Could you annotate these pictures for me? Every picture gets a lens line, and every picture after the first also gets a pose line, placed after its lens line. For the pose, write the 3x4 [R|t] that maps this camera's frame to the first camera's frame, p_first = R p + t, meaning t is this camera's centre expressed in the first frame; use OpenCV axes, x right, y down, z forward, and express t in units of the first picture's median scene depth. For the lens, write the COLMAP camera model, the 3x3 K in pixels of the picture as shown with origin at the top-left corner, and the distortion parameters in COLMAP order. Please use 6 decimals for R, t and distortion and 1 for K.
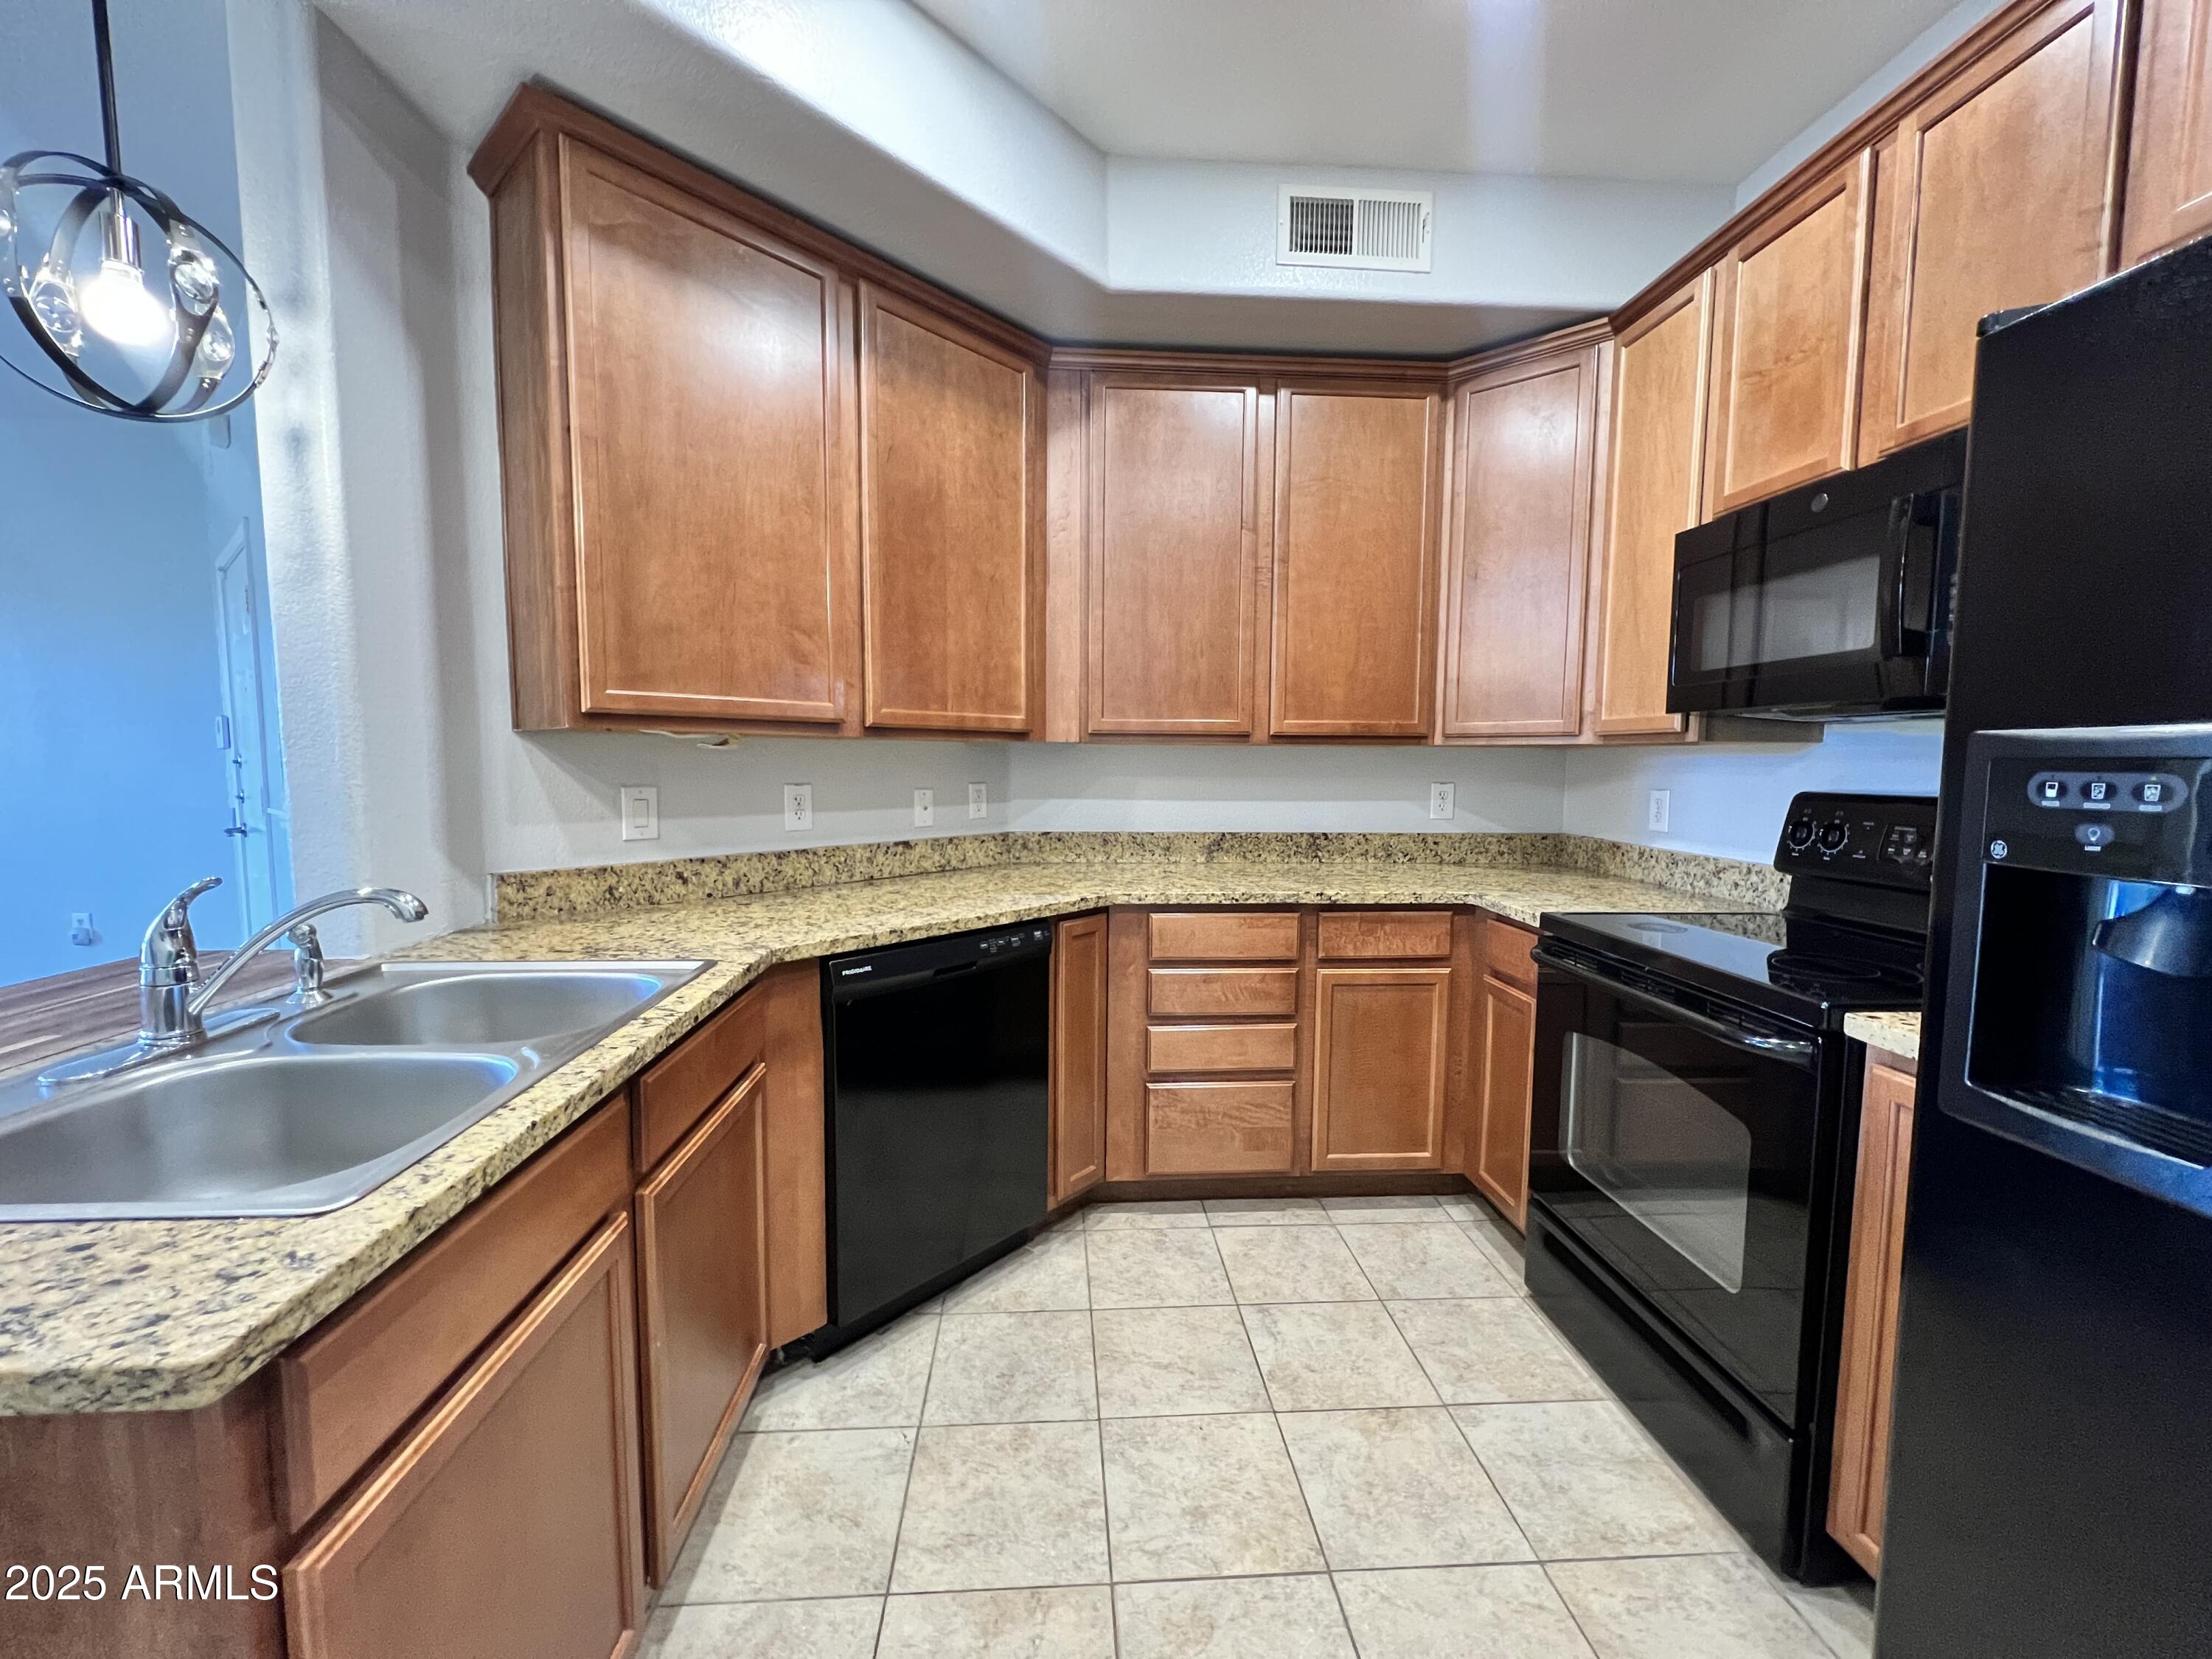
lens RADIAL K [[883.2, 0, 1103.9], [0, 883.2, 830.5], [0, 0, 1]] dist [-0.001333, 0.000328]
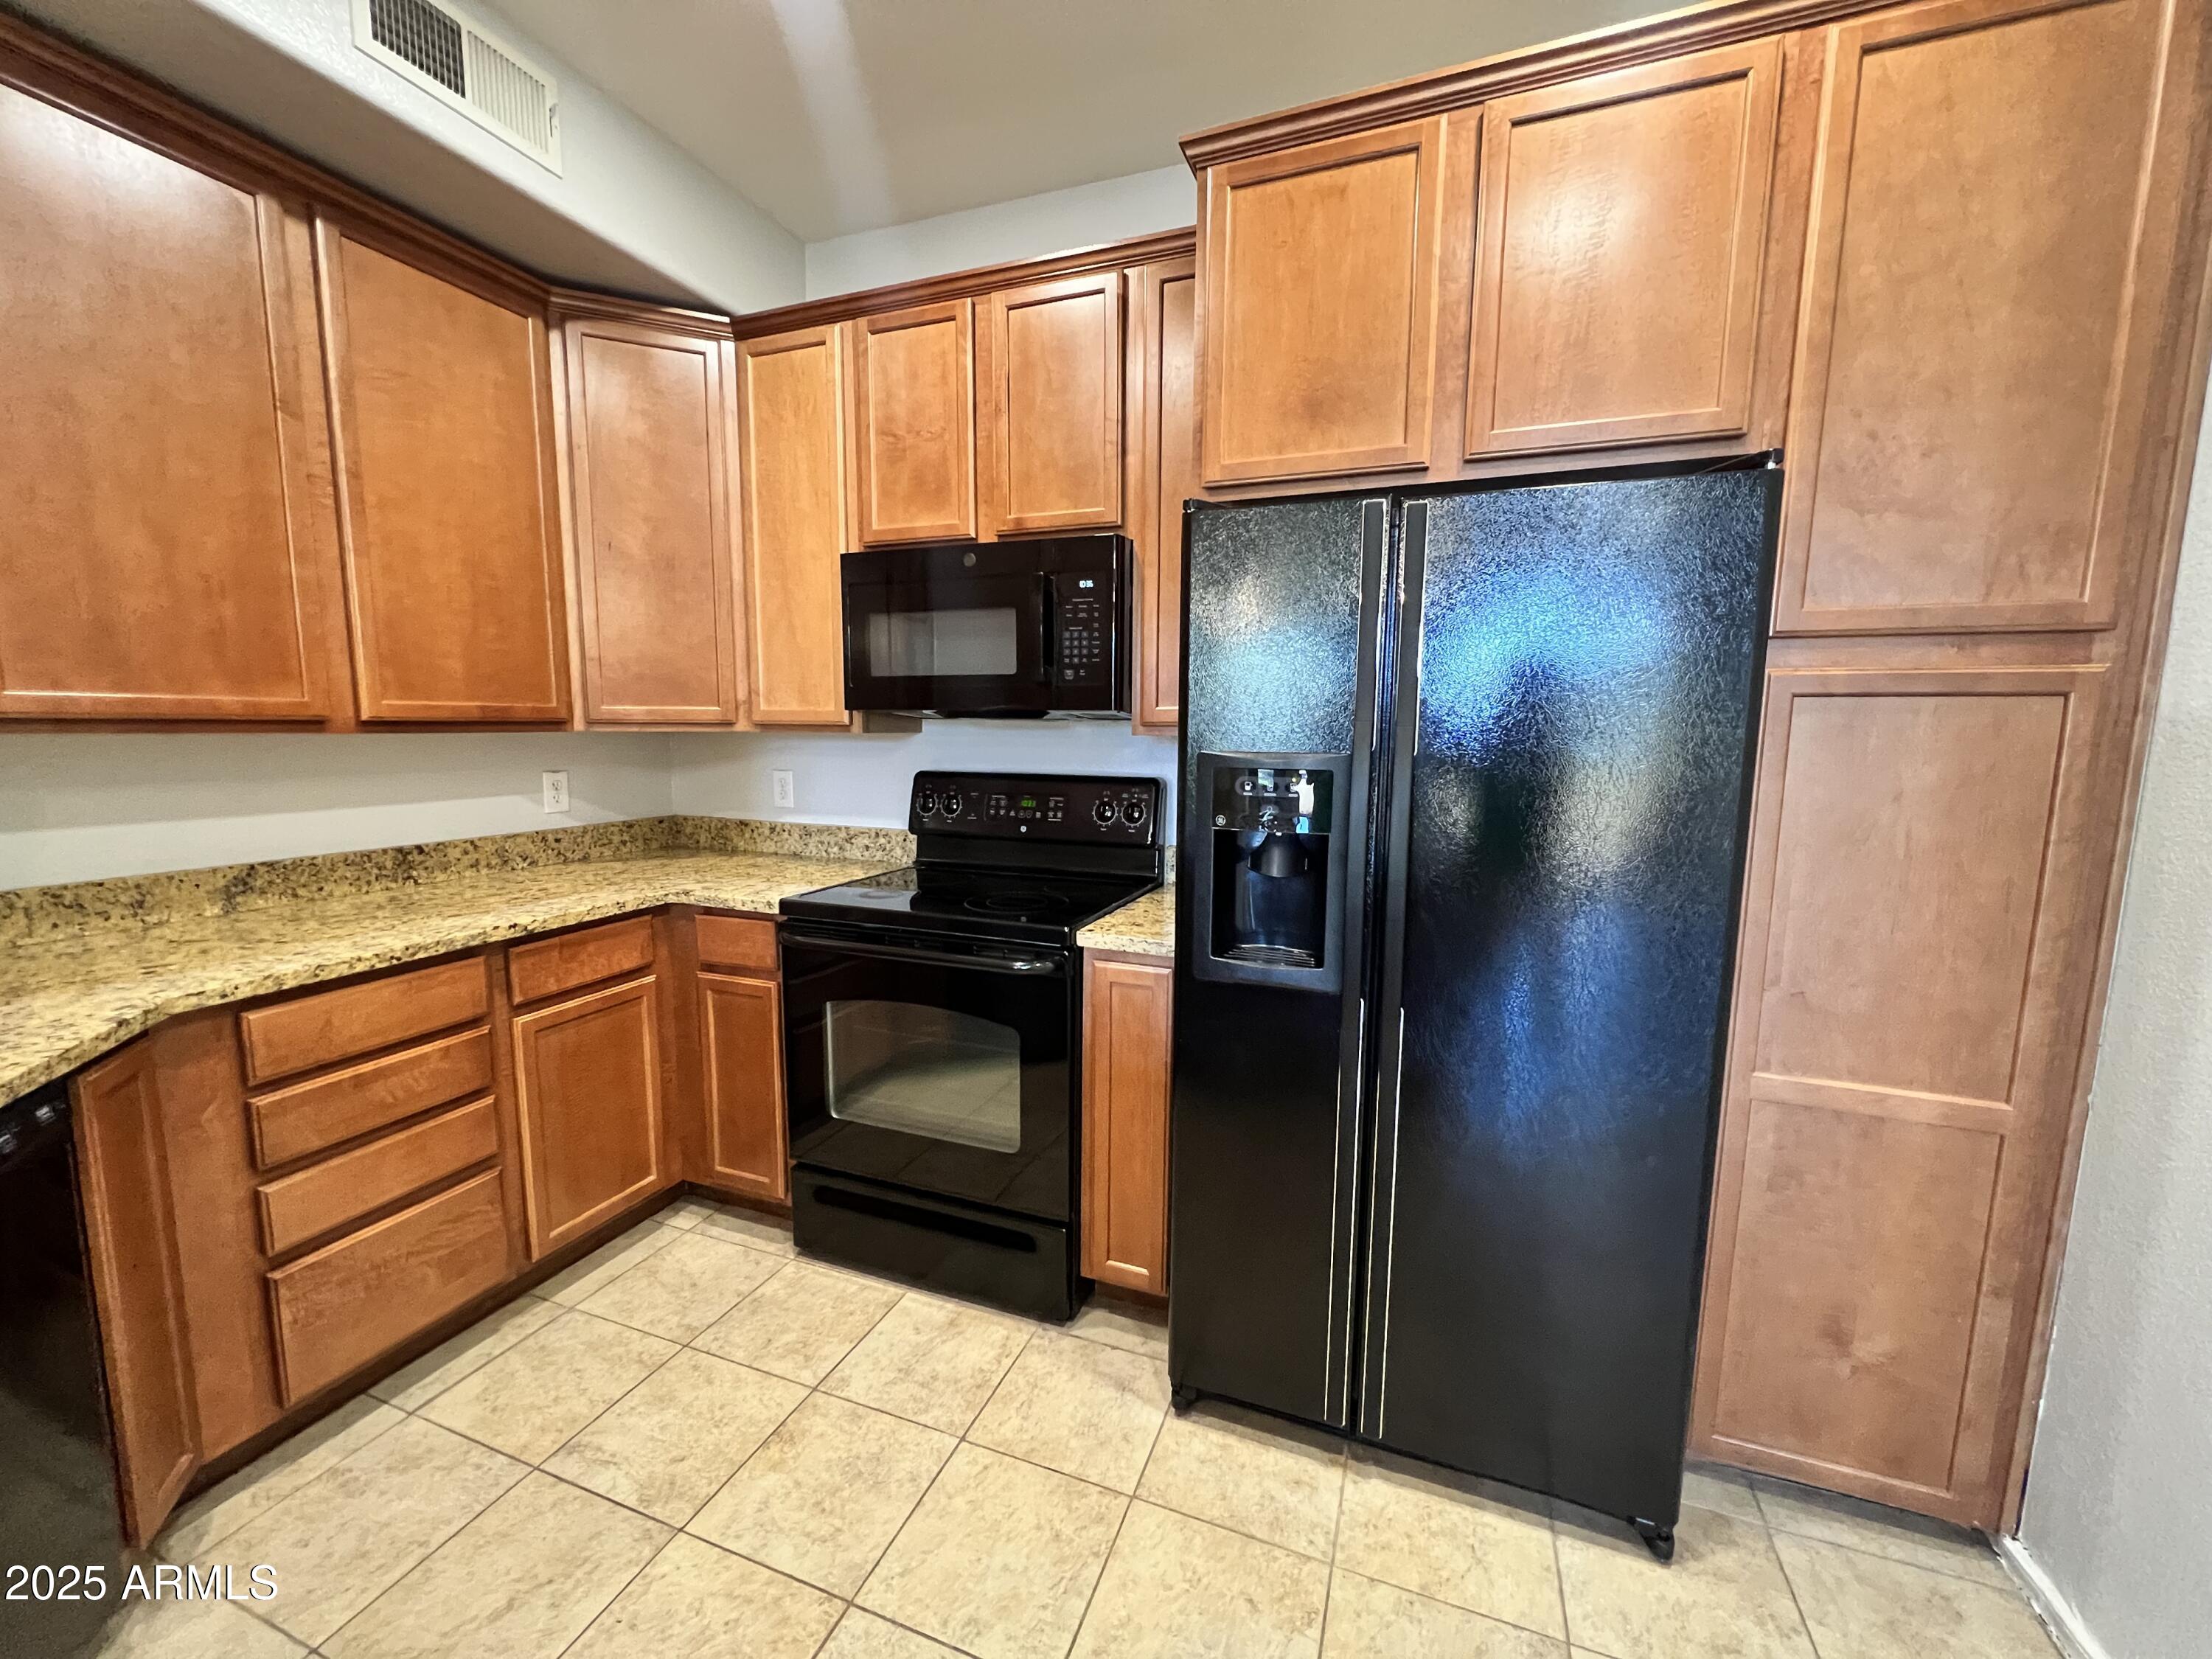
lens RADIAL K [[883.2, 0, 1098.7], [0, 883.2, 830.5], [0, 0, 1]] dist [-0.001333, 0.000328]
pose [[0.418457, -0.112534, 0.901238, -0.275854], [0.068875, 0.993369, 0.092058, -0.057246], [-0.905622, 0.023550, 0.423432, 0.206698]]
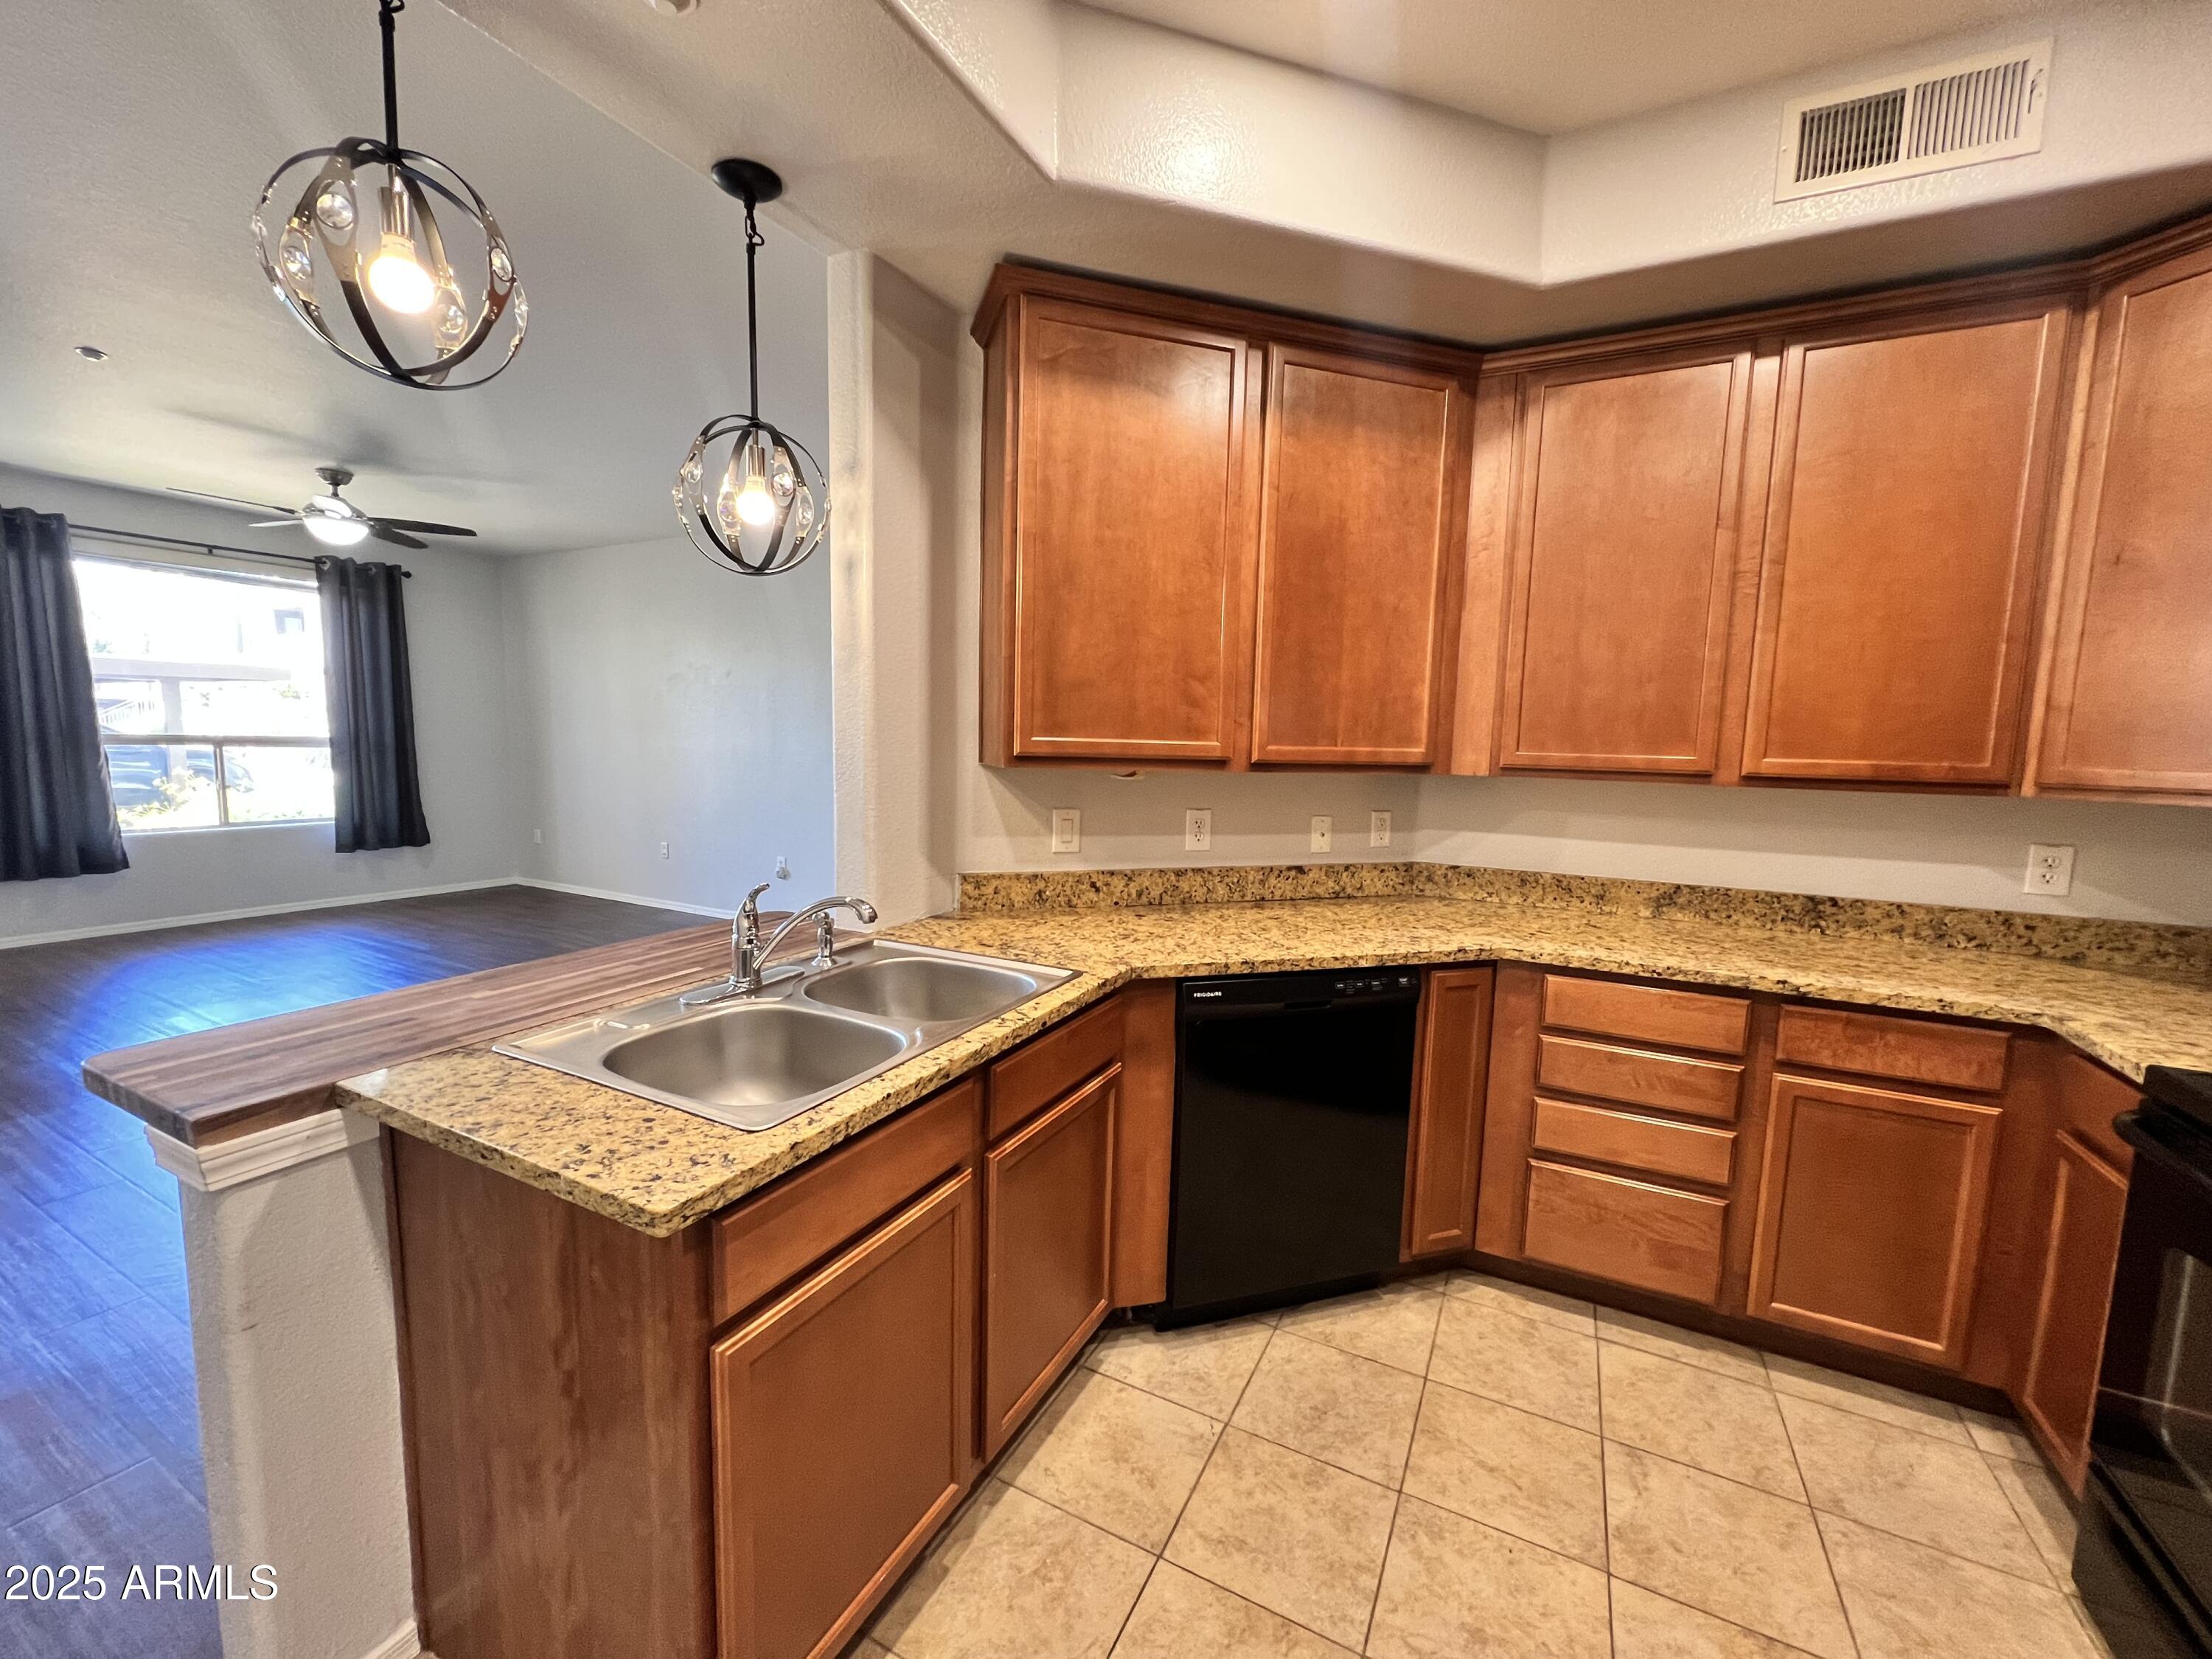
lens RADIAL K [[883.2, 0, 1105.9], [0, 883.2, 832.2], [0, 0, 1]] dist [-0.001333, 0.000328]
pose [[0.858169, 0.068965, -0.508714, 0.131622], [-0.061383, 0.997611, 0.031693, -0.058476], [0.509684, 0.004029, 0.860352, -0.007281]]
